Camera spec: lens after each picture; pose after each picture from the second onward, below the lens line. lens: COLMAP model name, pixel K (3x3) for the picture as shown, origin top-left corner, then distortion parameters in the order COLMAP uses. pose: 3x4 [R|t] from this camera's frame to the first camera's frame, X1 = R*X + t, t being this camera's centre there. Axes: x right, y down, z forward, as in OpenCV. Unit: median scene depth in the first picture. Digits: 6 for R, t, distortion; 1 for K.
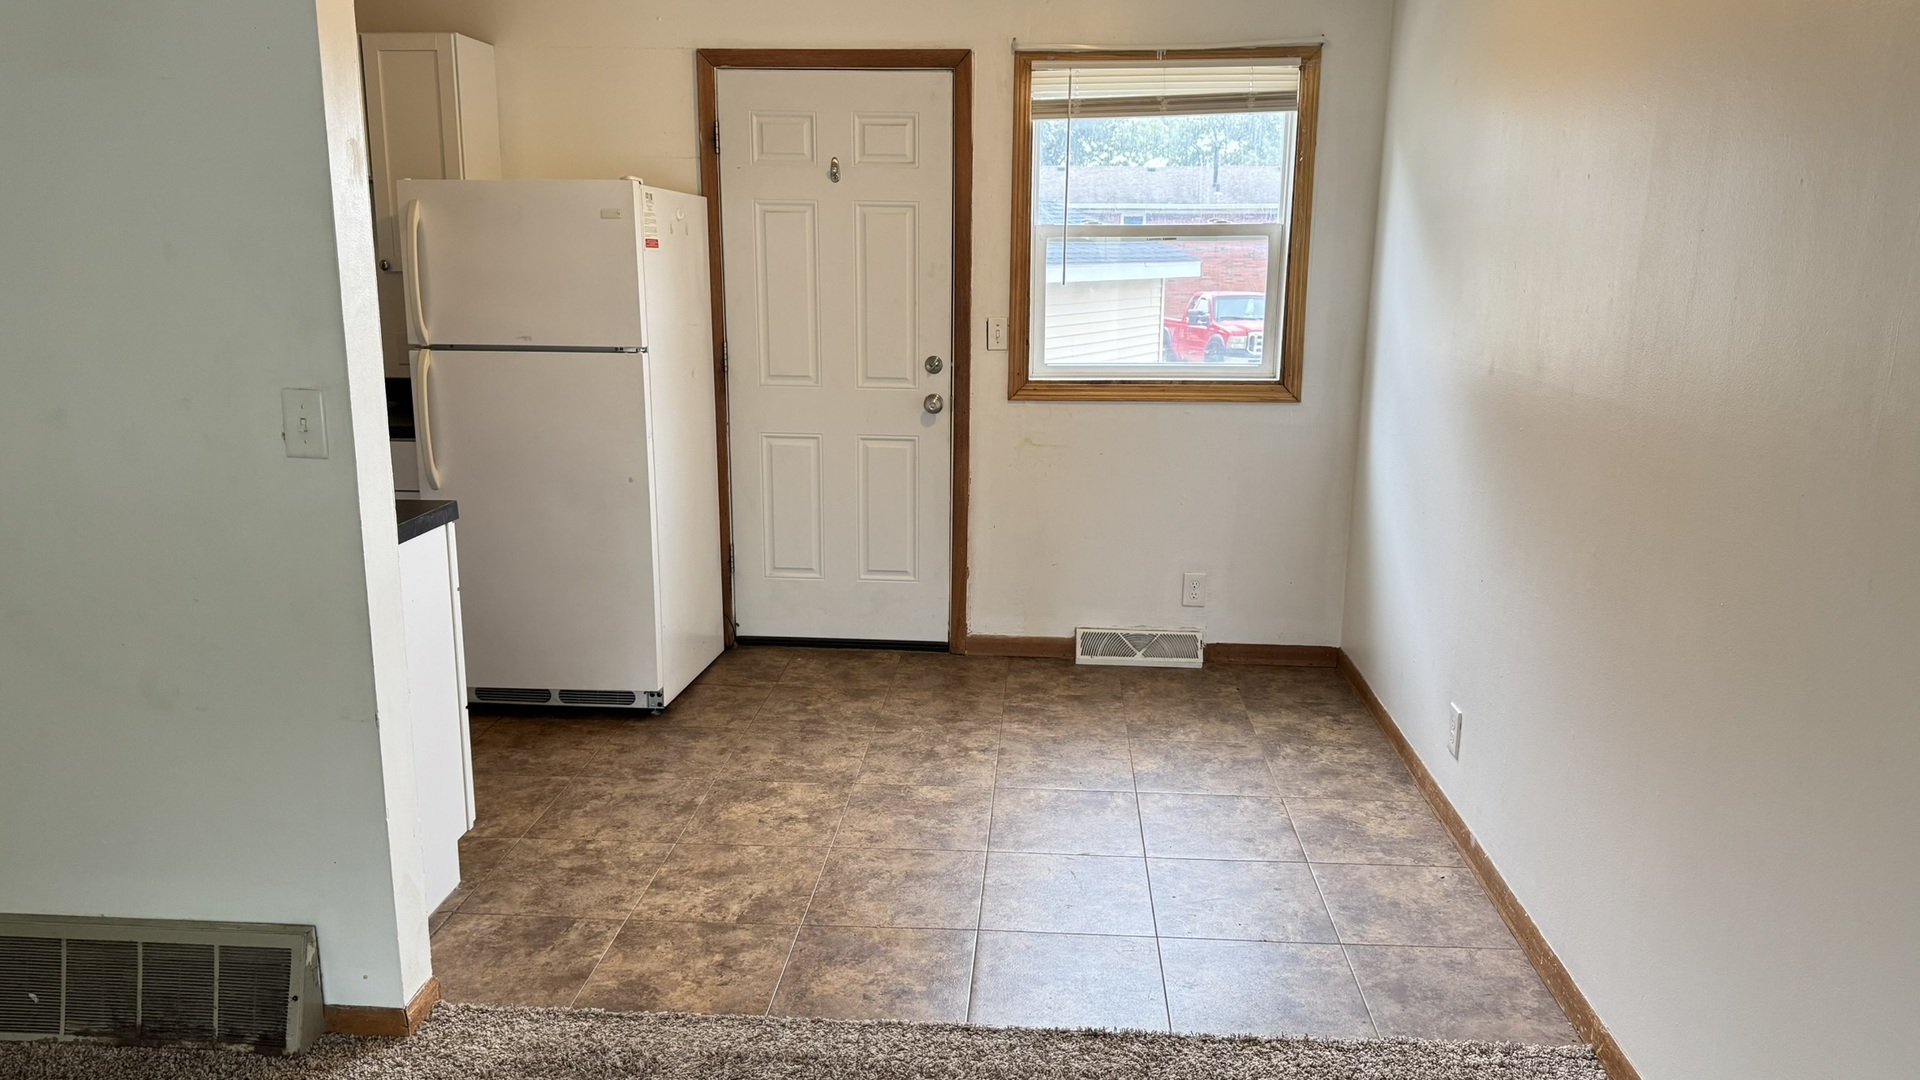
lens RADIAL K [[1341.5, 0, 970.0], [0, 1341.5, 537.7], [0, 0, 1]] dist [0.129719, -0.179073]
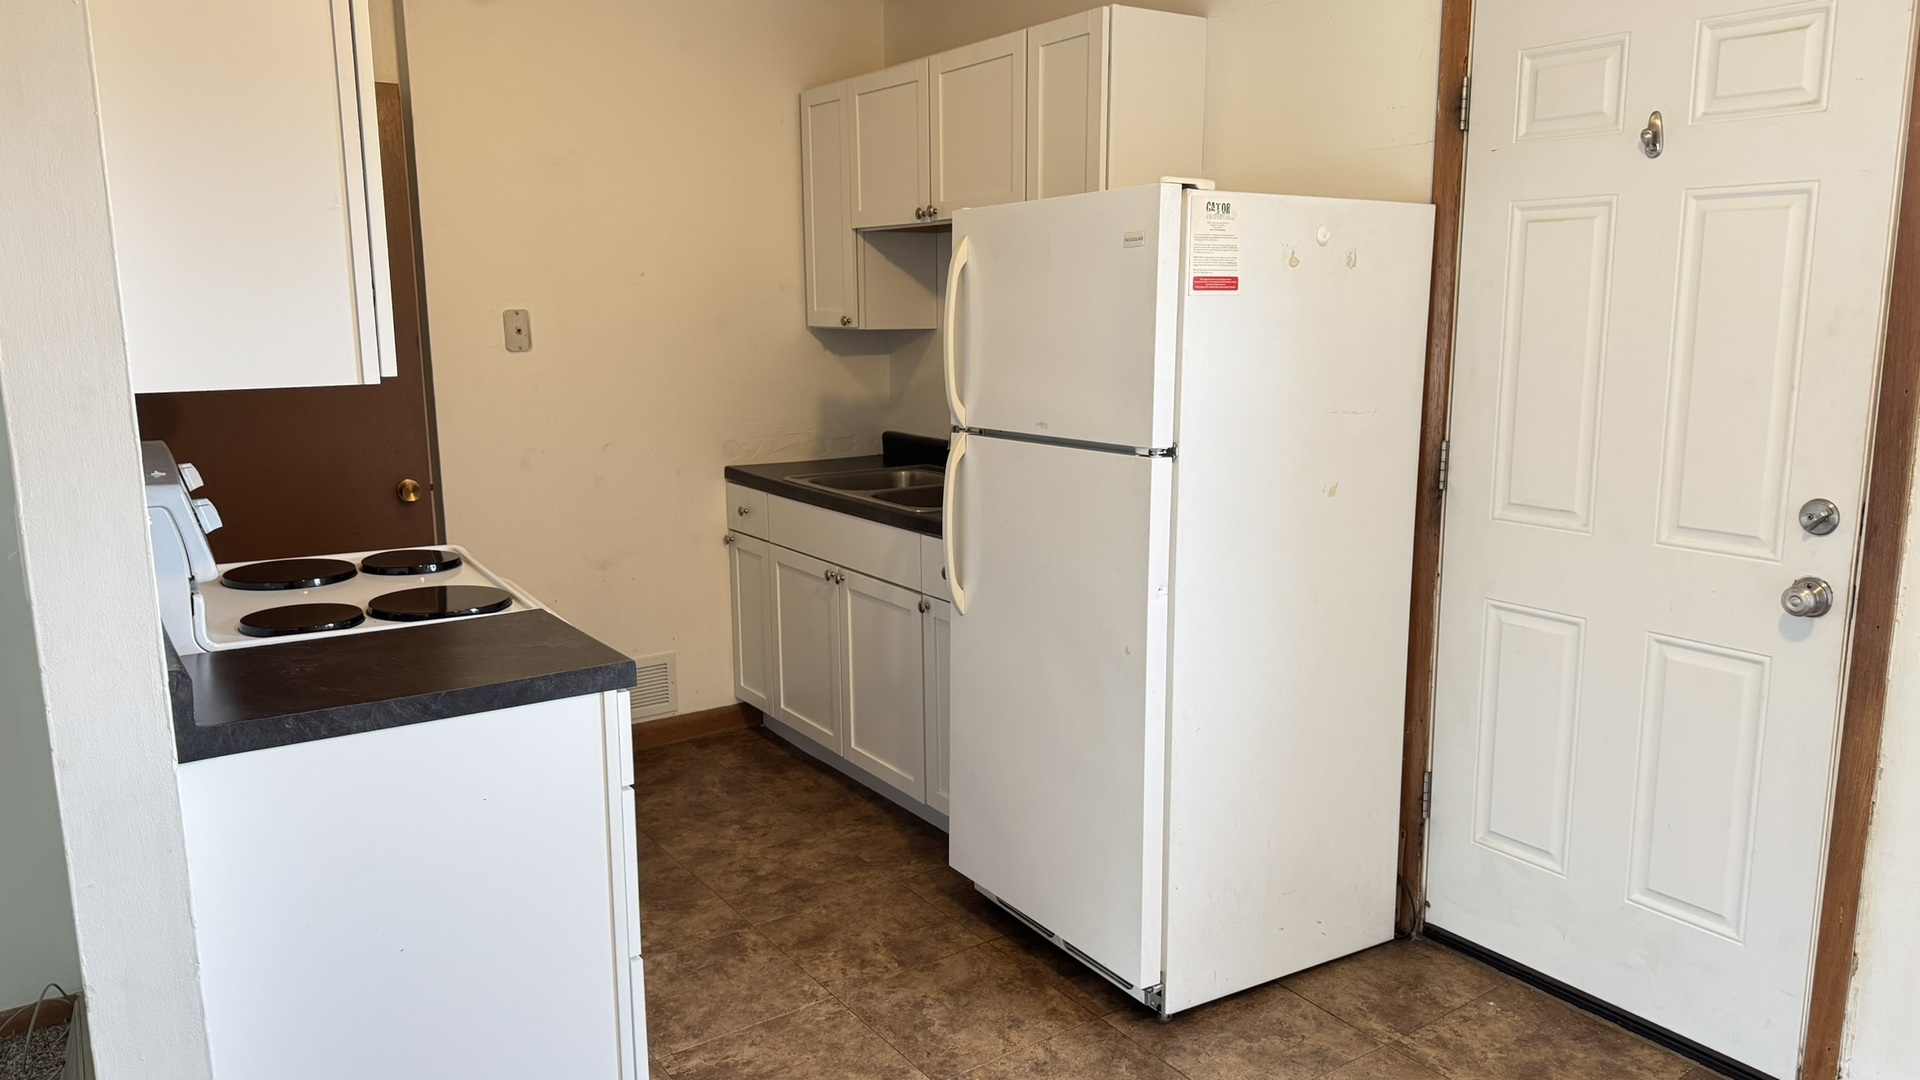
lens RADIAL K [[1341.5, 0, 970.0], [0, 1341.5, 537.7], [0, 0, 1]] dist [0.129719, -0.179073]
pose [[0.619293, 0.122616, -0.775527, 0.179474], [-0.154800, 0.987411, 0.032501, -0.098866], [0.769749, 0.099923, 0.630478, 0.504995]]
